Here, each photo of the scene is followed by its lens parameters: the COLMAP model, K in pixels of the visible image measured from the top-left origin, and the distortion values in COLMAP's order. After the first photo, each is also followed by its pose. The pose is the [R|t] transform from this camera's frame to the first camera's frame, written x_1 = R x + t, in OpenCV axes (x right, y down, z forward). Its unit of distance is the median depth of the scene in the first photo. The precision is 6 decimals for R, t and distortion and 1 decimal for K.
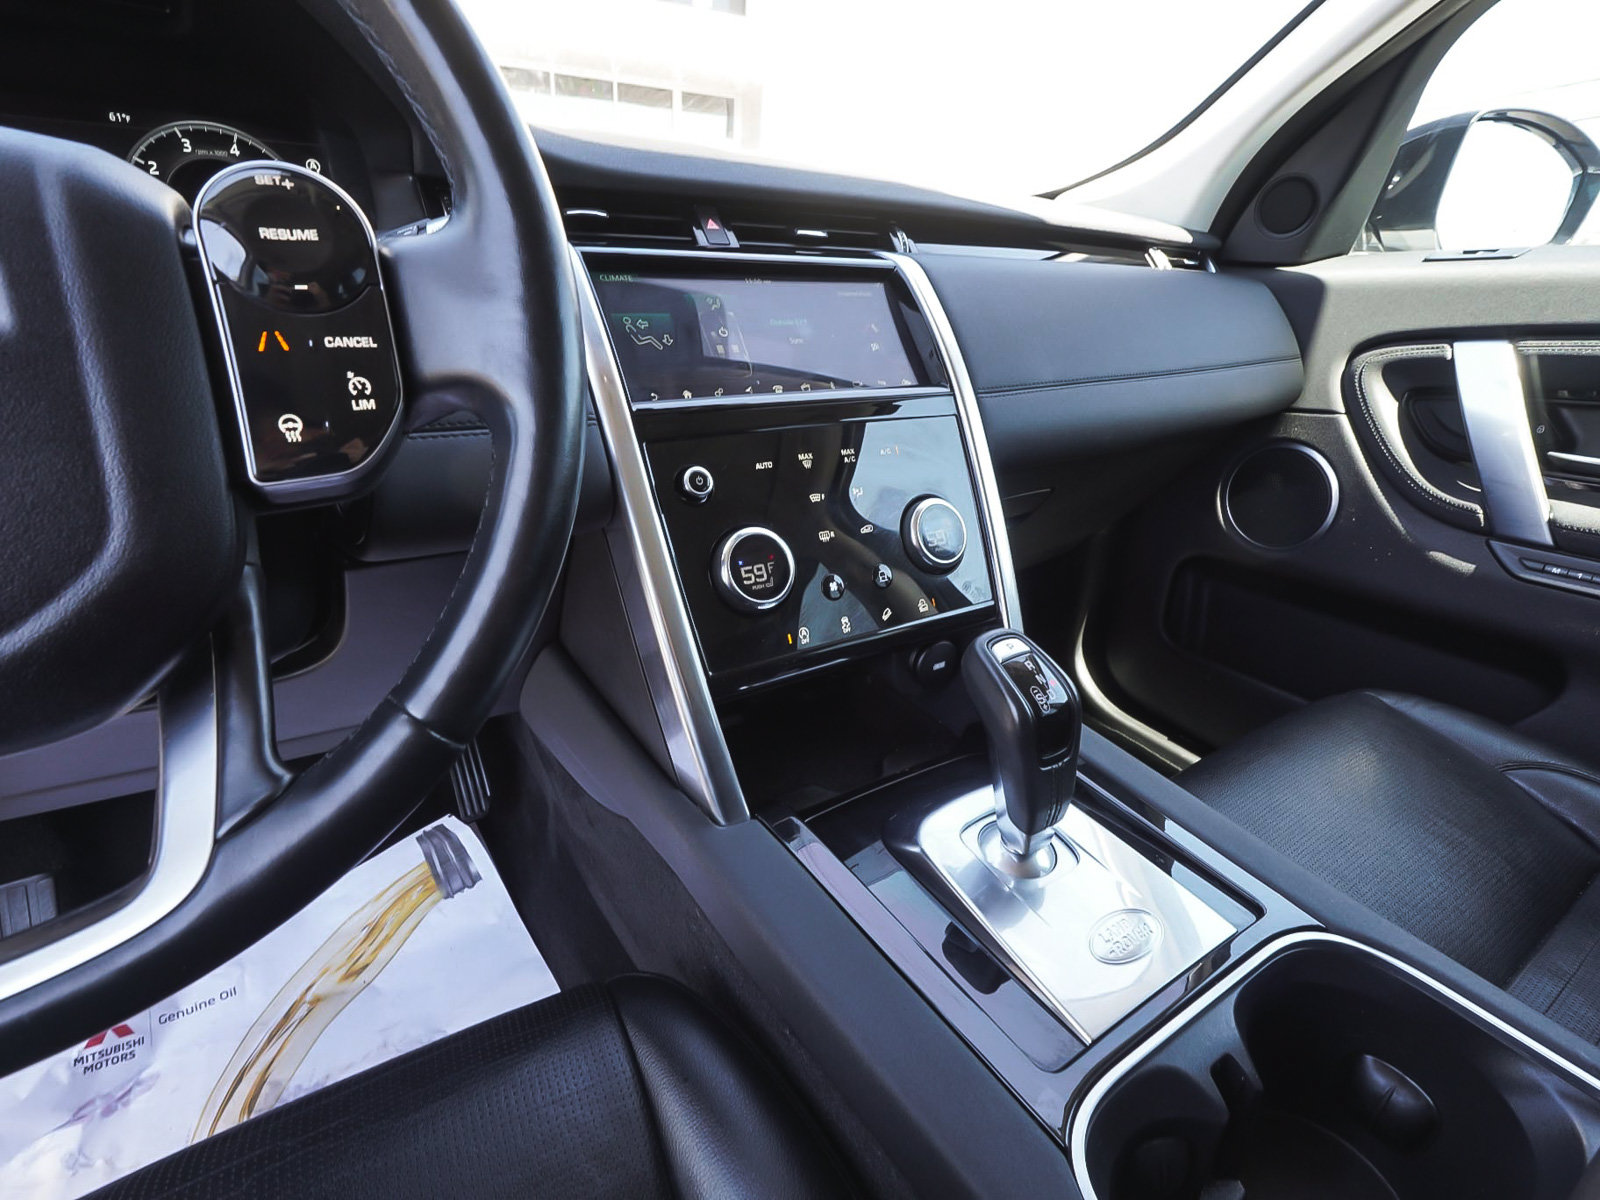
lens RADIAL K [[768.9, 0, 812.4], [0, 768.9, 605.5], [0, 0, 1]] dist [0.005844, -0.001626]
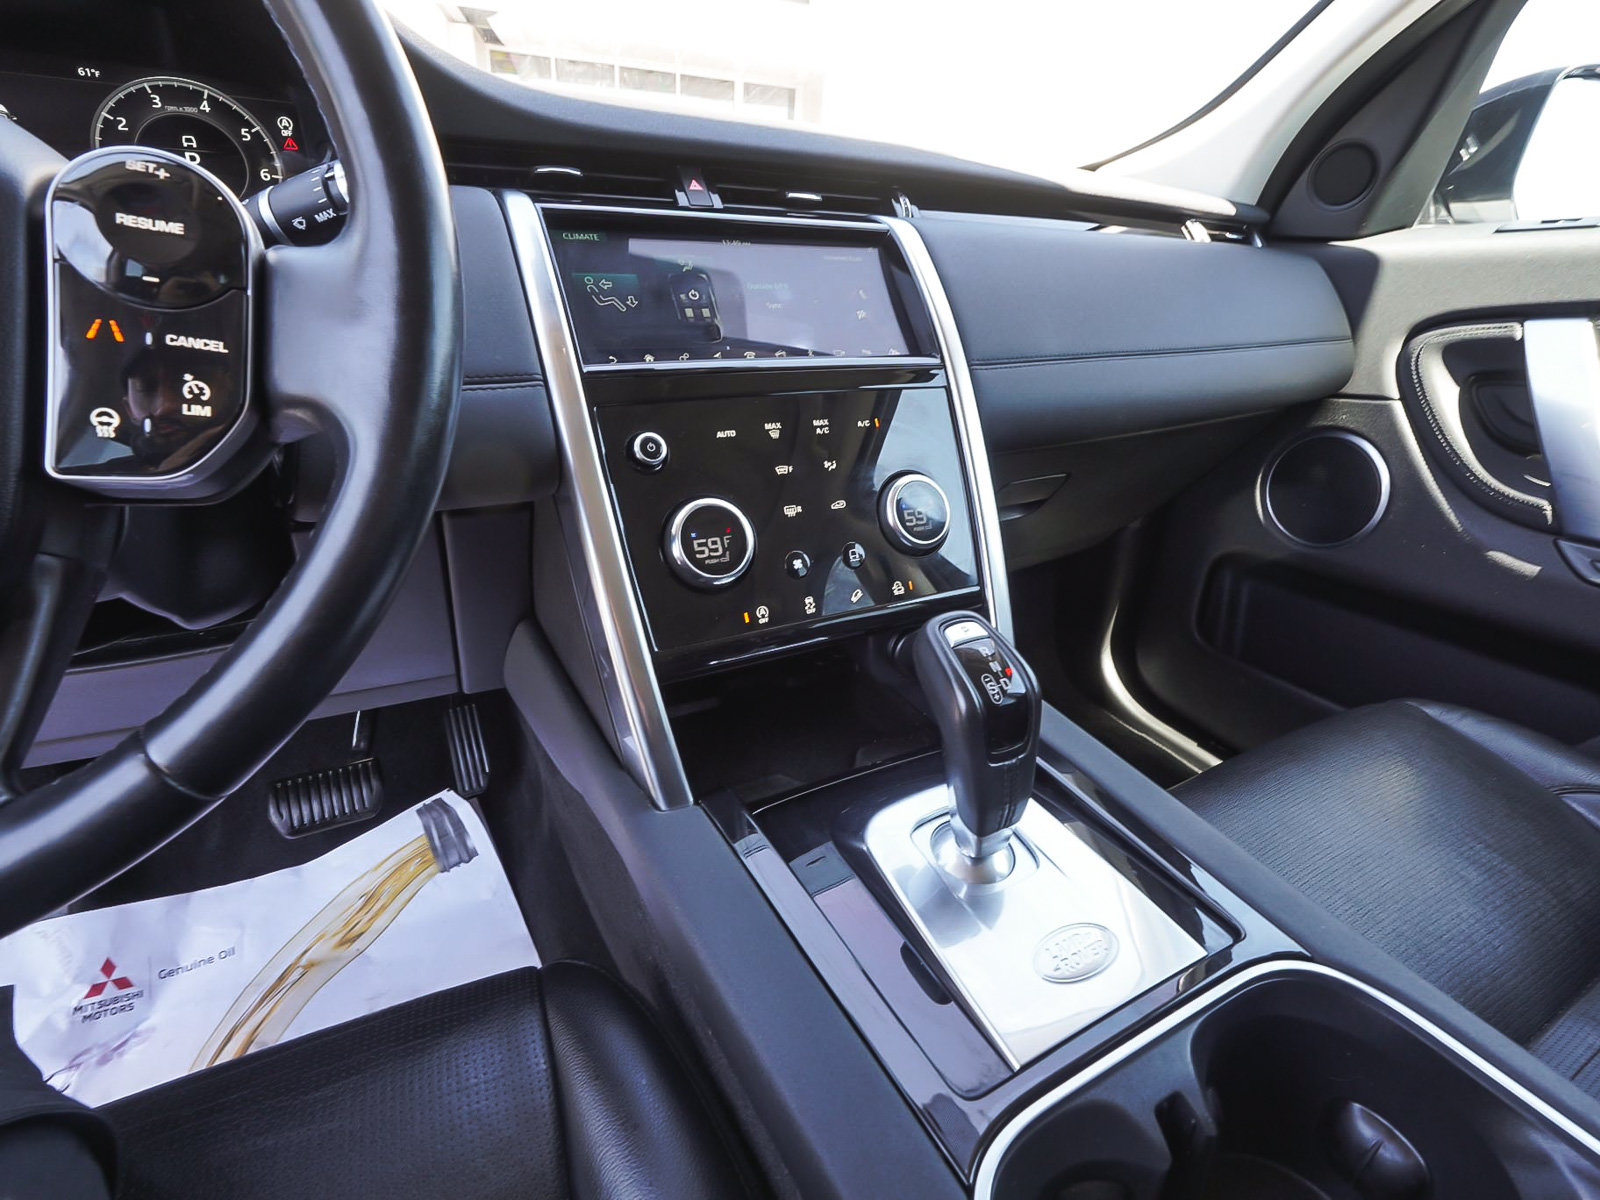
lens RADIAL K [[768.9, 0, 810.4], [0, 768.9, 604.0], [0, 0, 1]] dist [0.005844, -0.001626]
pose [[0.997269, 0.030196, -0.067405, 0.098772], [-0.029735, 0.999527, 0.007834, 0.014871], [0.067610, -0.005809, 0.997695, 0.053776]]
